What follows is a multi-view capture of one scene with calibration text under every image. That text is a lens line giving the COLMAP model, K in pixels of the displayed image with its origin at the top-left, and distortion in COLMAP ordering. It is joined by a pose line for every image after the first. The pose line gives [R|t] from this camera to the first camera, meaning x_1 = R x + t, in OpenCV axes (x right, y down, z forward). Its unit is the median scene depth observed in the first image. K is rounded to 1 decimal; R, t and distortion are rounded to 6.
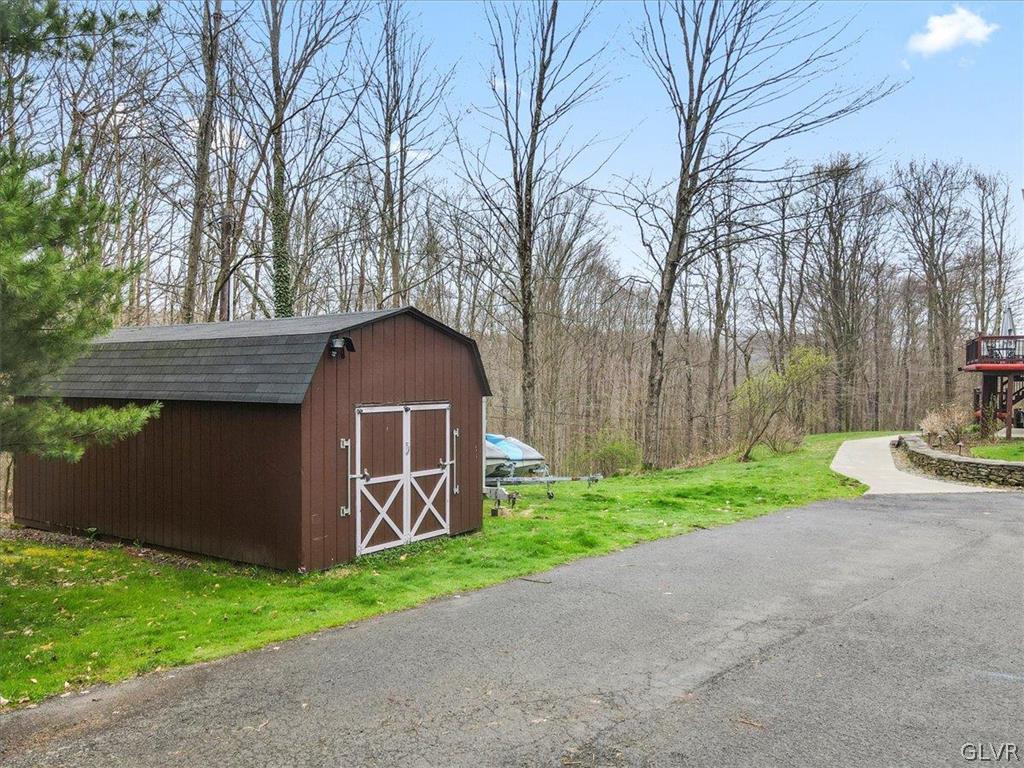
lens RADIAL K [[769.2, 0, 512.0], [0, 769.2, 384.0], [0, 0, 1]] dist [-0.043464, -0.000964]
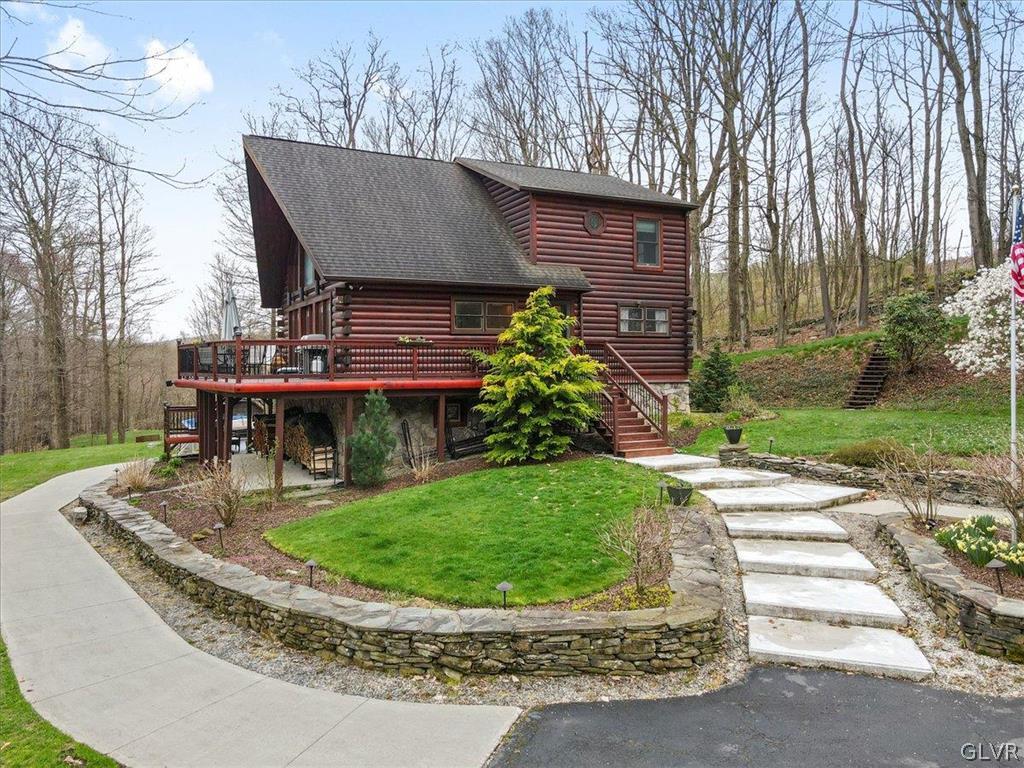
lens RADIAL K [[769.2, 0, 512.0], [0, 769.2, 384.0], [0, 0, 1]] dist [-0.043464, -0.000964]
pose [[0.460264, -0.028650, 0.887319, 0.128151], [0.010665, 0.999585, 0.026743, -0.031850], [-0.887718, -0.002845, 0.460379, 0.399679]]
